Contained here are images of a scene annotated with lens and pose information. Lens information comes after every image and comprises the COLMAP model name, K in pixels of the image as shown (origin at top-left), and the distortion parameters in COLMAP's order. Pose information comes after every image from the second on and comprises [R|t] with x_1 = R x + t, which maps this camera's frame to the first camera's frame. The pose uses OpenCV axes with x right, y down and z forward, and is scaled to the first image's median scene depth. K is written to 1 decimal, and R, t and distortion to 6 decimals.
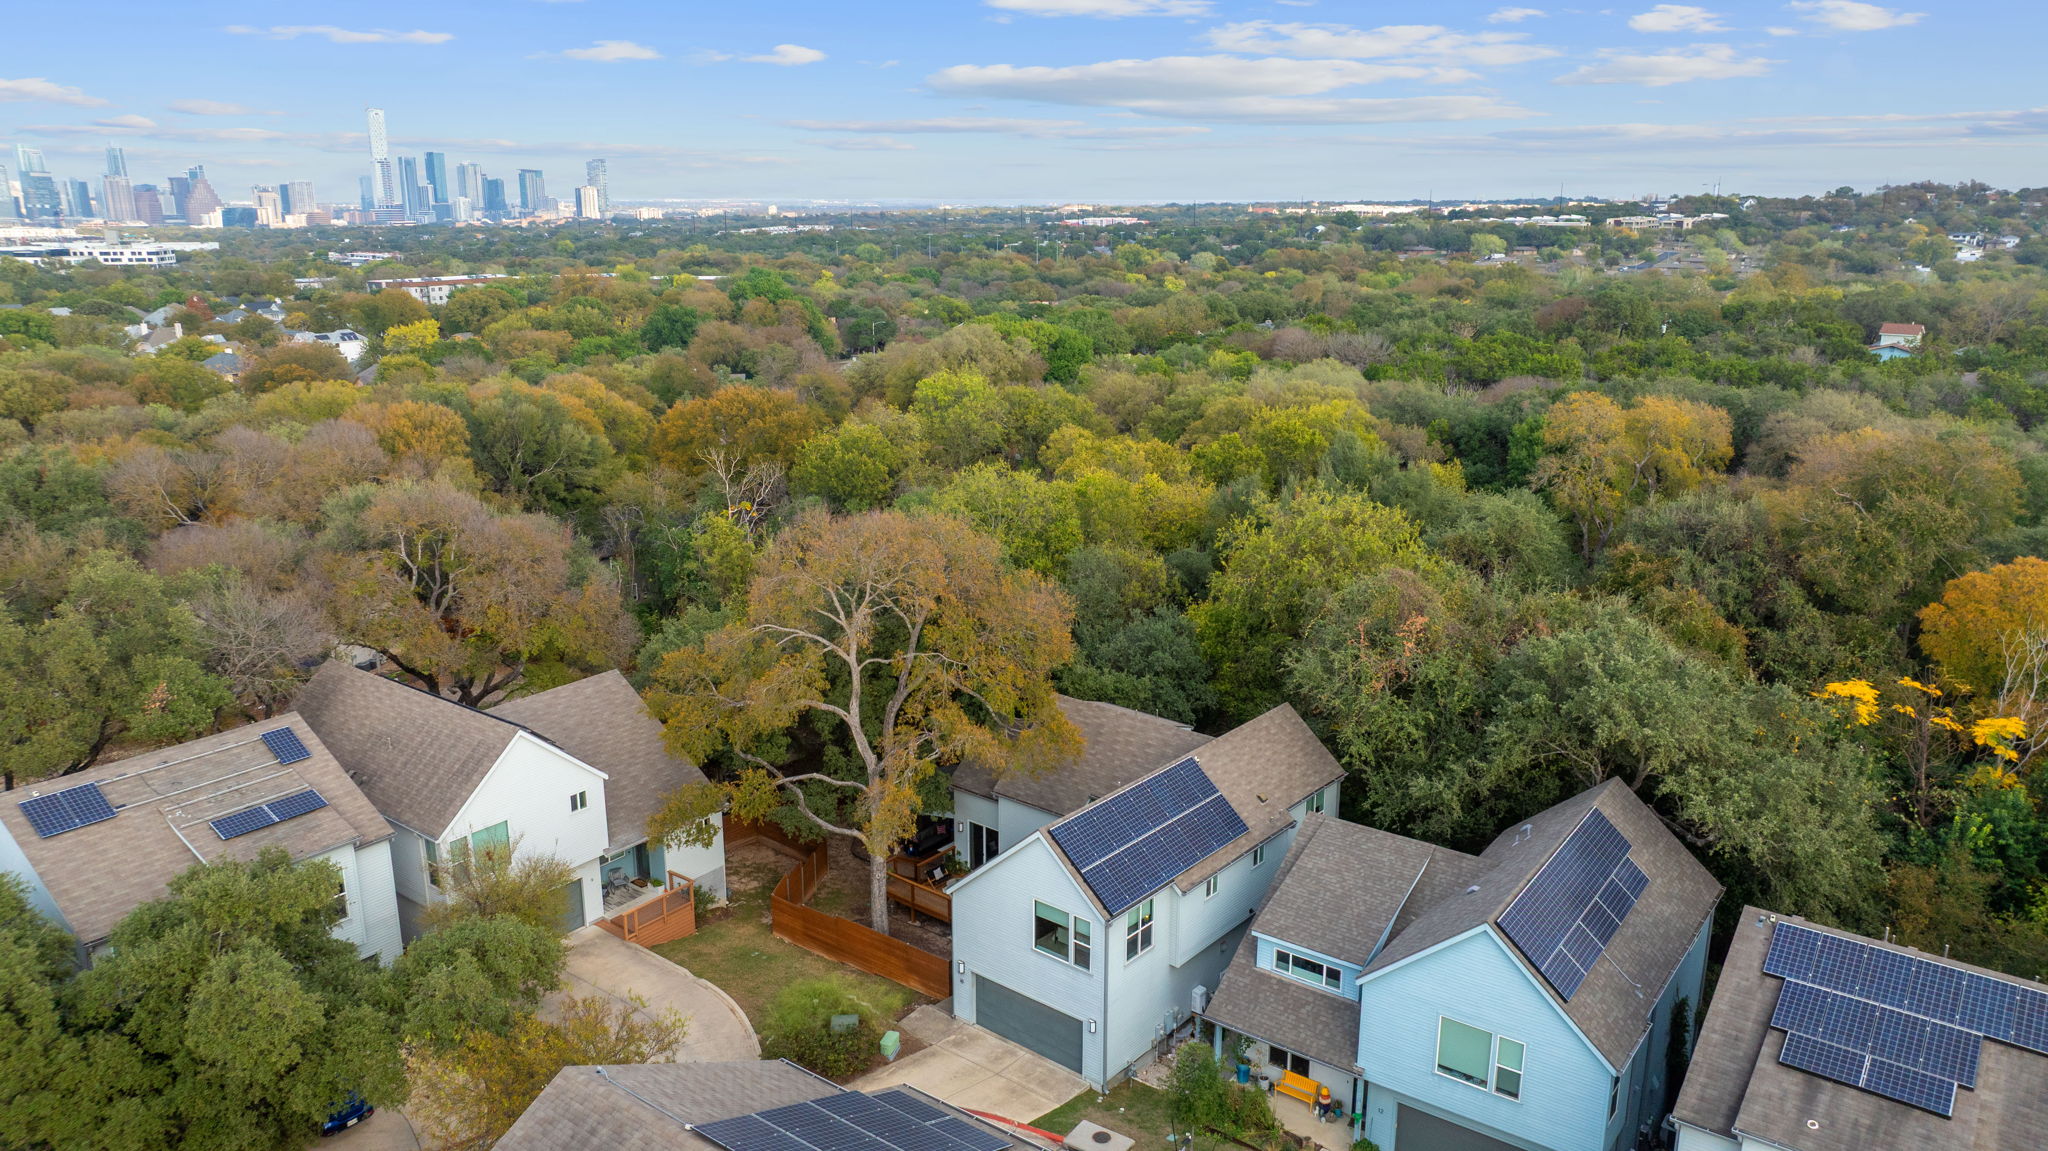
lens RADIAL K [[1383.8, 0, 1024.0], [0, 1383.8, 575.5], [0, 0, 1]] dist [-0.058400, 0.066872]
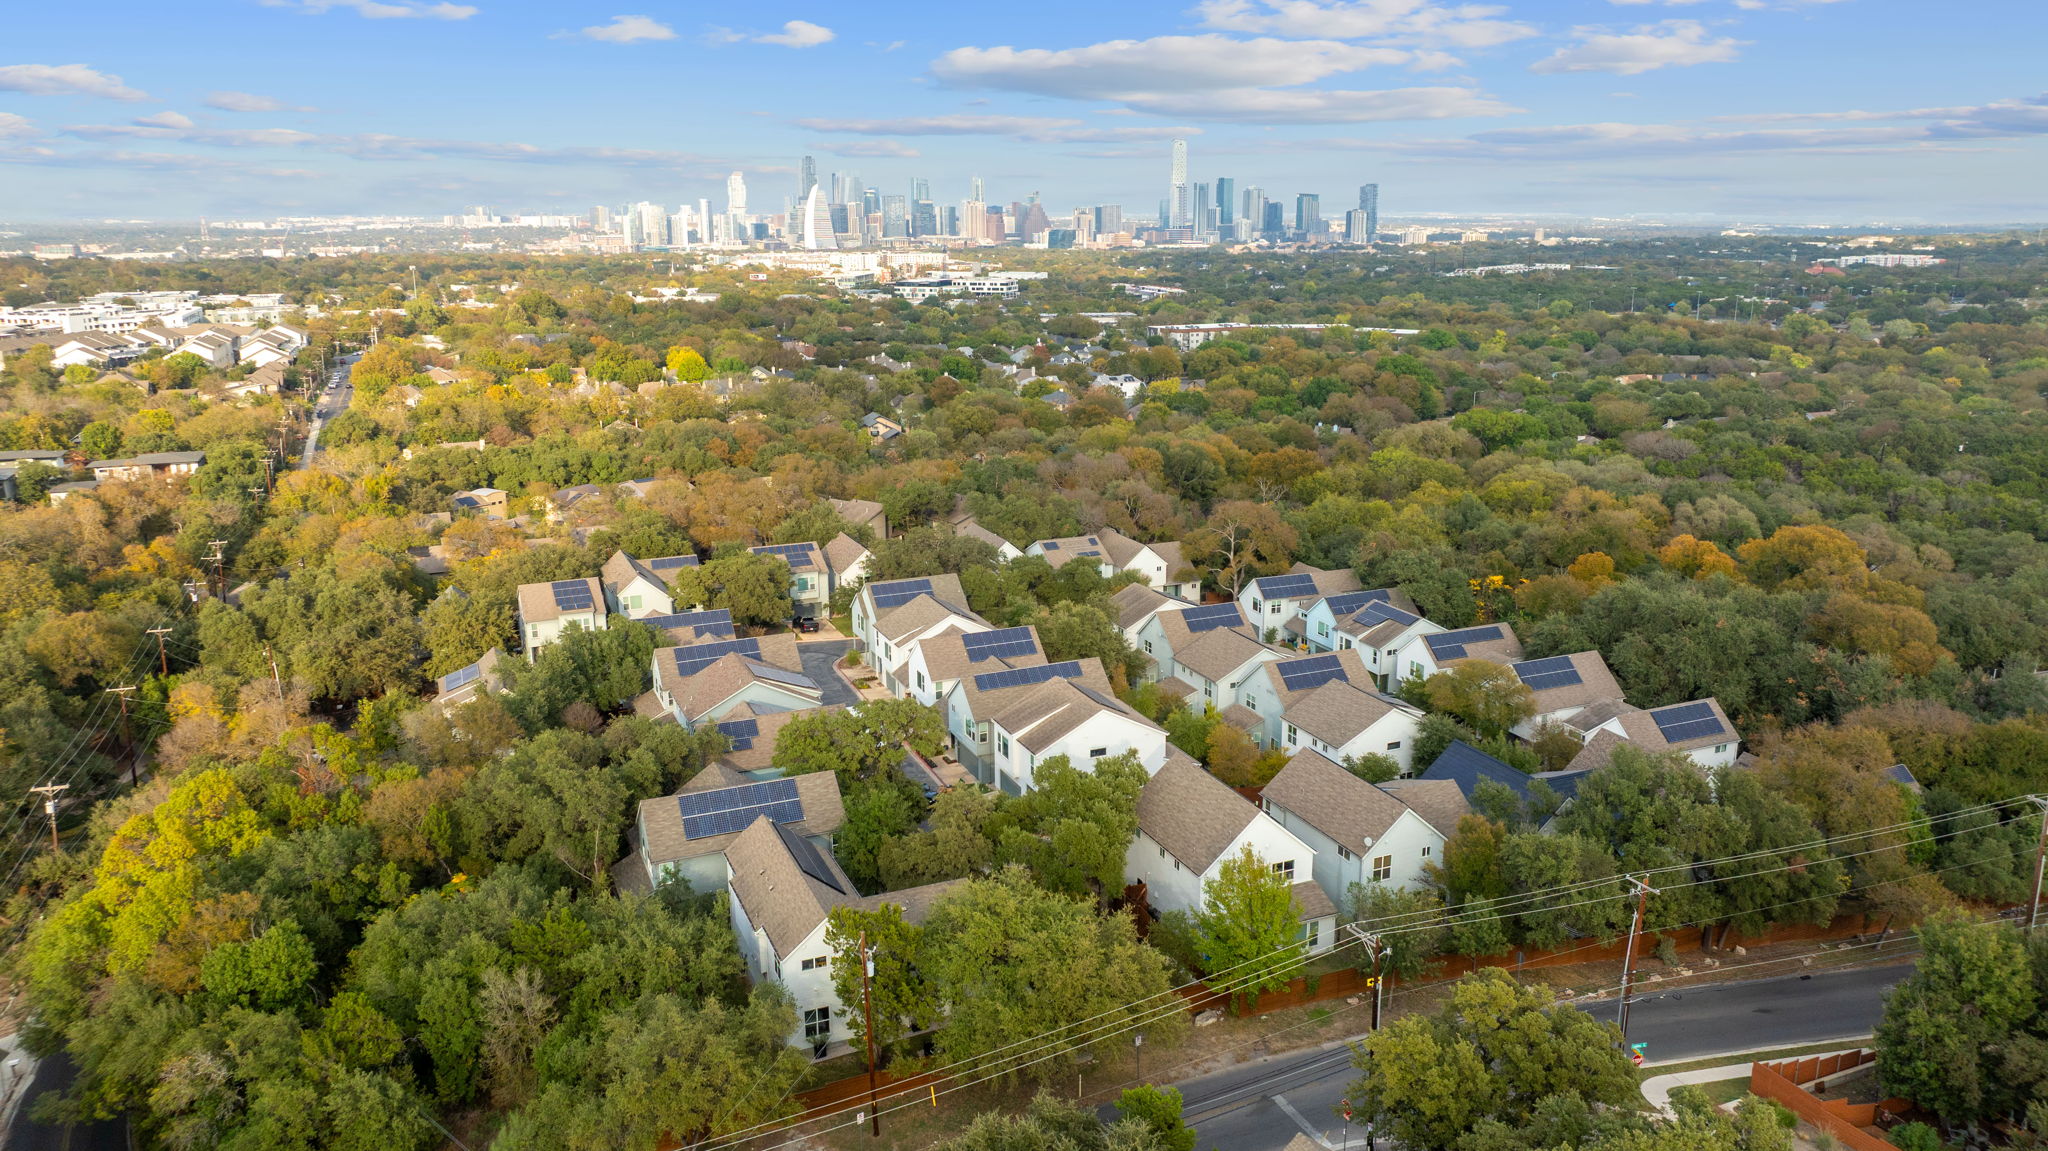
lens RADIAL K [[1383.8, 0, 1024.0], [0, 1383.8, 575.5], [0, 0, 1]] dist [-0.058400, 0.066872]
pose [[0.861604, 0.121795, -0.492752, 0.150693], [-0.127311, 0.991608, 0.022489, 0.017629], [0.491356, 0.043357, 0.869879, -0.304666]]
